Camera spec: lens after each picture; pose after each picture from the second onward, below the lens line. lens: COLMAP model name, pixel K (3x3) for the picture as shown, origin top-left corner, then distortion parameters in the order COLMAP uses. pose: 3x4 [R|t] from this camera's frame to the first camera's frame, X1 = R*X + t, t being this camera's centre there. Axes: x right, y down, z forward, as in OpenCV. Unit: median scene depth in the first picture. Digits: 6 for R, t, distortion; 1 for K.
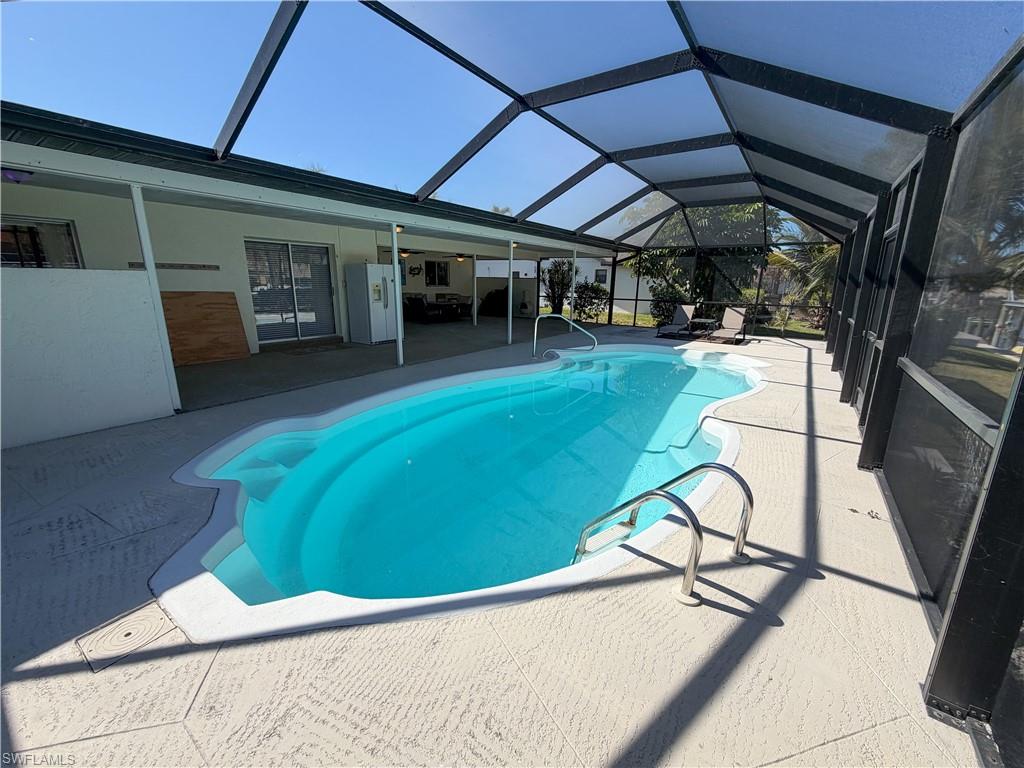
lens RADIAL K [[410.0, 0, 509.1], [0, 410.0, 382.0], [0, 0, 1]] dist [0.000938, 0.000014]
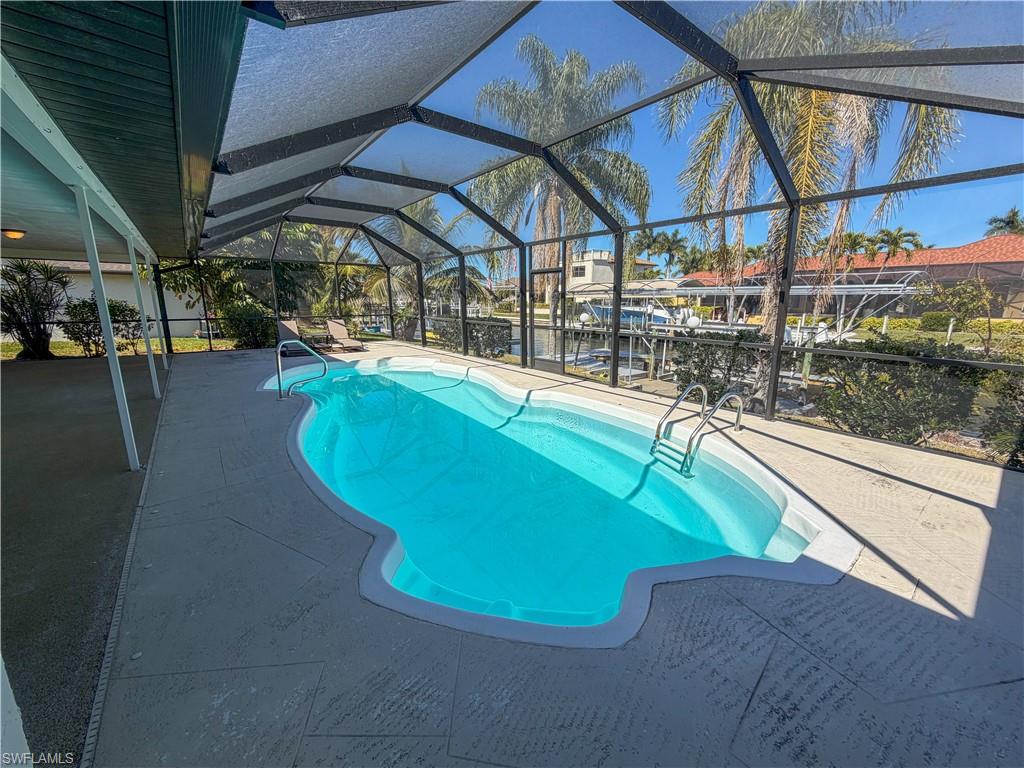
lens RADIAL K [[410.0, 0, 511.9], [0, 410.0, 379.7], [0, 0, 1]] dist [0.000938, 0.000014]
pose [[0.278643, -0.203650, 0.938555, -1.783957], [0.230229, 0.962928, 0.140587, -0.345676], [-0.932391, 0.176909, 0.315199, 1.193711]]
